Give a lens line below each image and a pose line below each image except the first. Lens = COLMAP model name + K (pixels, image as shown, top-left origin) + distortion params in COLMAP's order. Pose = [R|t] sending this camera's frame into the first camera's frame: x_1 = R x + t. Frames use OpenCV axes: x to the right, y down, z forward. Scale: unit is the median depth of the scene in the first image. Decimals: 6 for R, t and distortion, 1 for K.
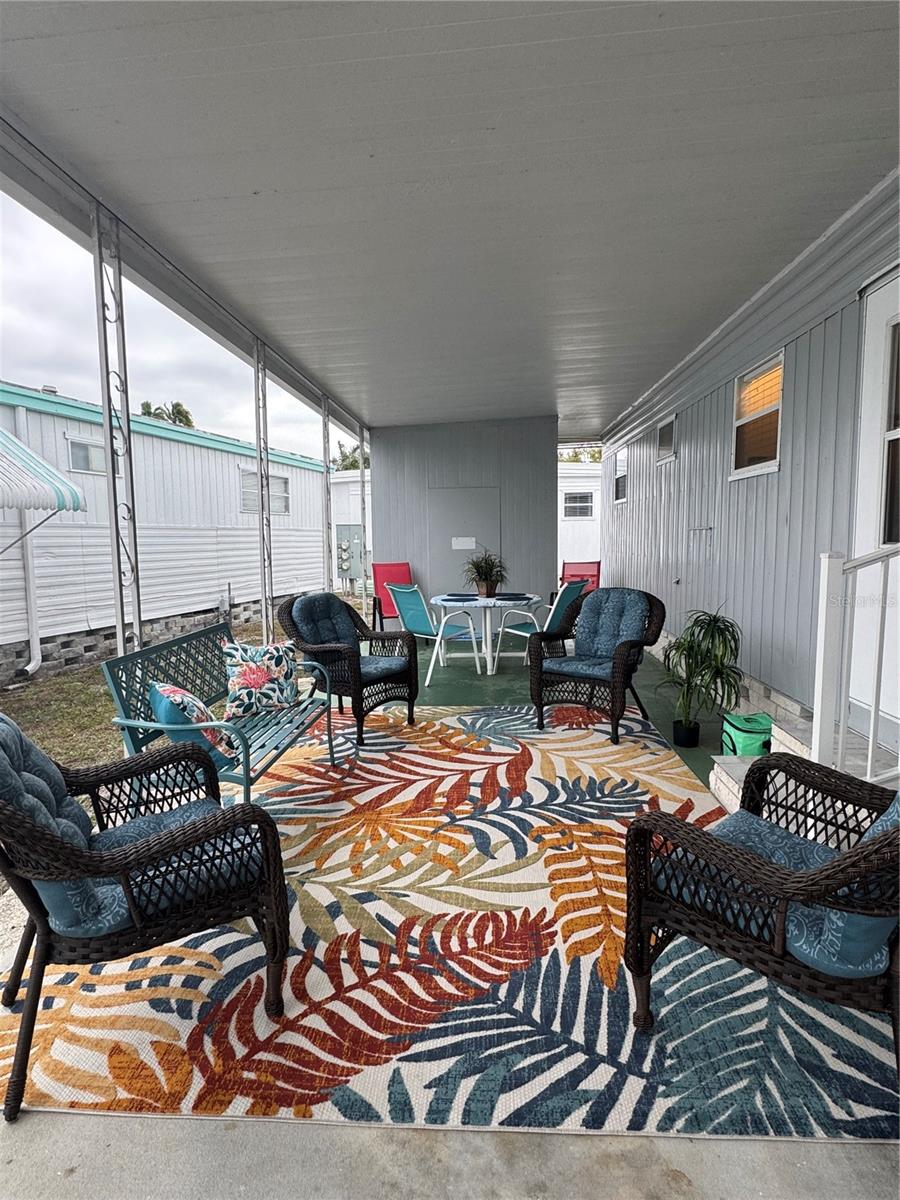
lens RADIAL K [[653.8, 0, 450.0], [0, 653.8, 600.0], [0, 0, 1]] dist [-0.017469, 0.000939]
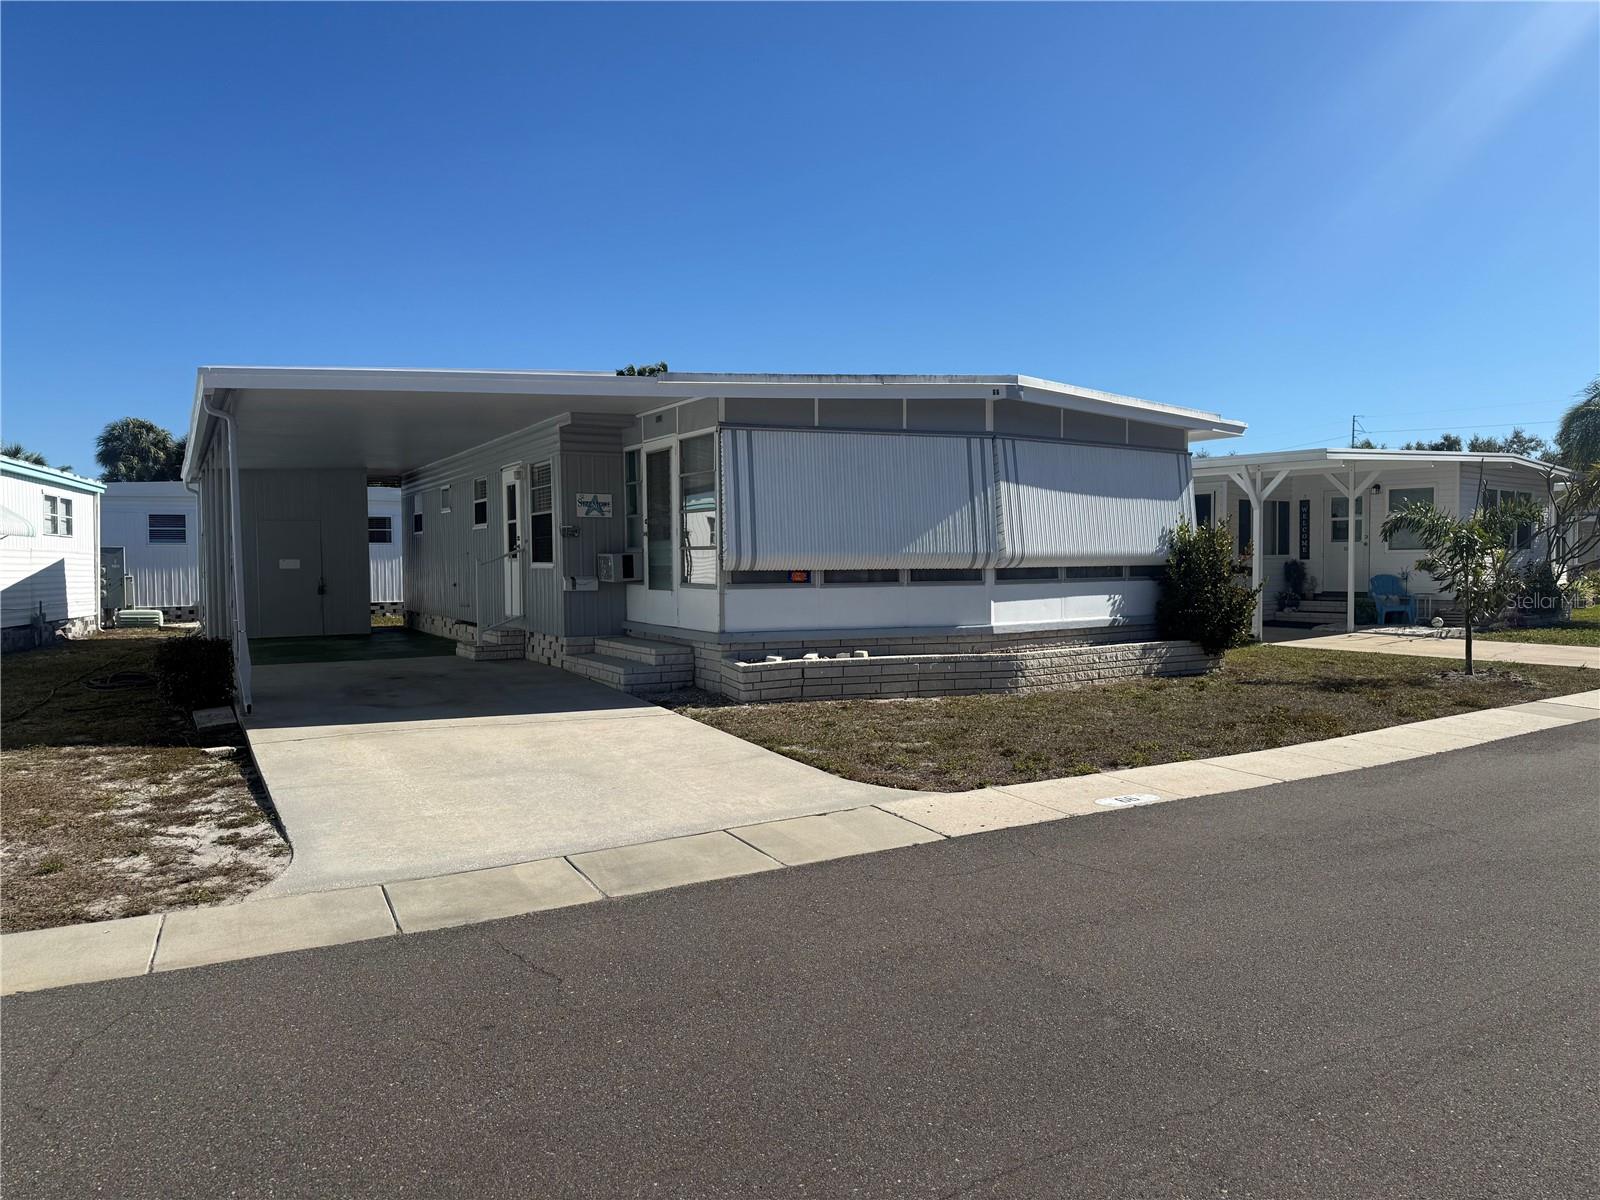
lens RADIAL K [[1119.9, 0, 799.4], [0, 1119.9, 603.7], [0, 0, 1]] dist [0.135209, -0.212511]
pose [[0.843540, -0.016407, 0.536815, -0.810602], [0.052494, 0.997266, -0.052007, 0.377599], [-0.534494, 0.072049, 0.842095, -3.328782]]
